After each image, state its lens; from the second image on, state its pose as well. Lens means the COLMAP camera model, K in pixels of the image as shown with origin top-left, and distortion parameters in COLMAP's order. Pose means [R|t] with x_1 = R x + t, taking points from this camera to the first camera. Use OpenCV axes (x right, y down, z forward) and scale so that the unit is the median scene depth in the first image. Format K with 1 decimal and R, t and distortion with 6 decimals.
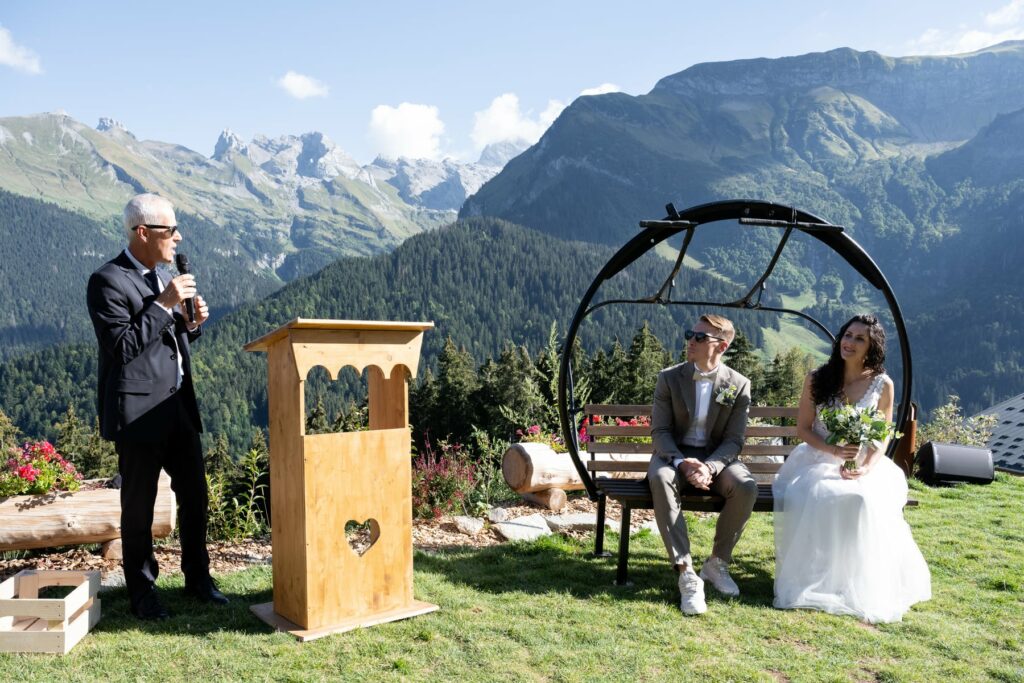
lens RADIAL K [[2012.6, 0, 513.4], [0, 2012.6, 339.7], [0, 0, 1]] dist [-0.099832, 0.000000]
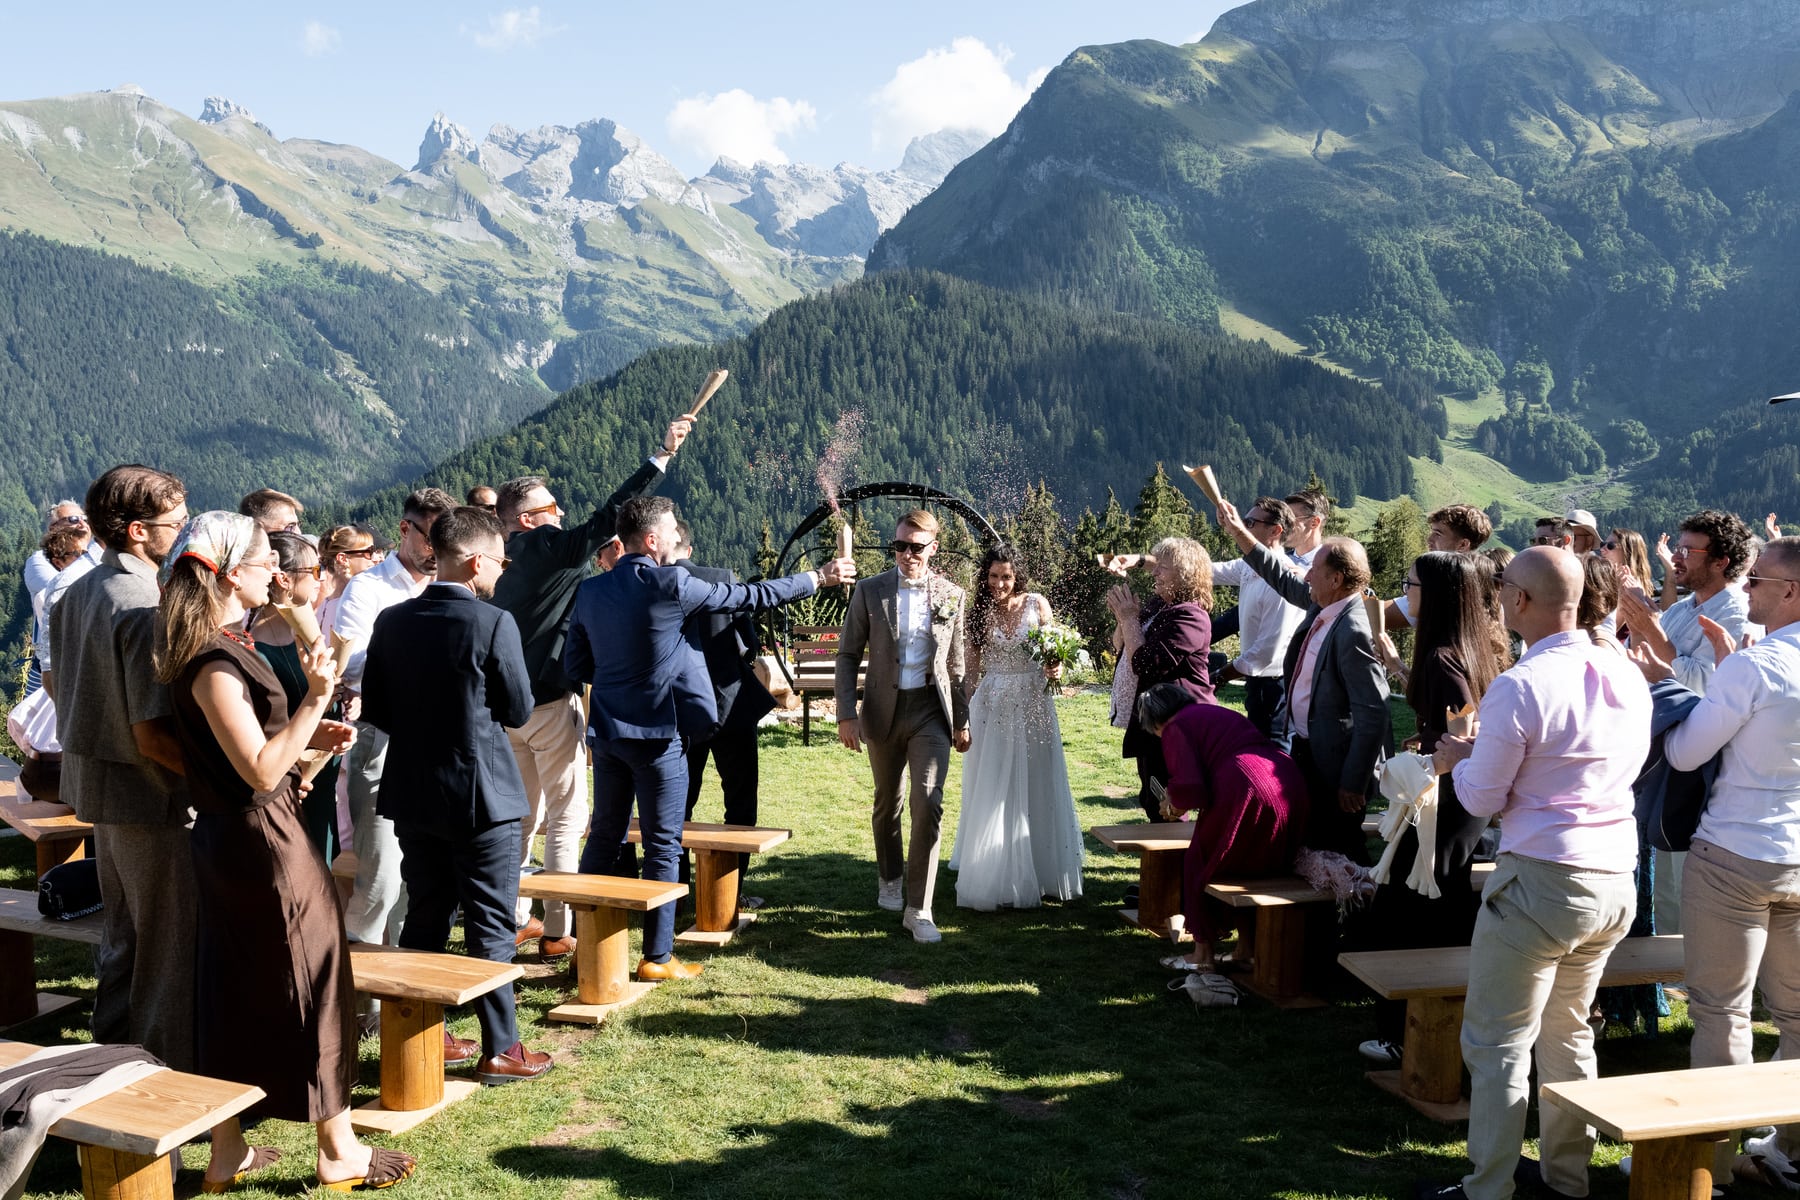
lens RADIAL K [[1242.4, 0, 897.0], [0, 1242.4, 615.6], [0, 0, 1]] dist [0.022863, 0.001642]
pose [[0.998870, -0.023025, 0.041581, -0.035231], [0.021156, 0.998770, 0.044853, 0.019499], [-0.042563, -0.043923, 0.998128, 0.650716]]
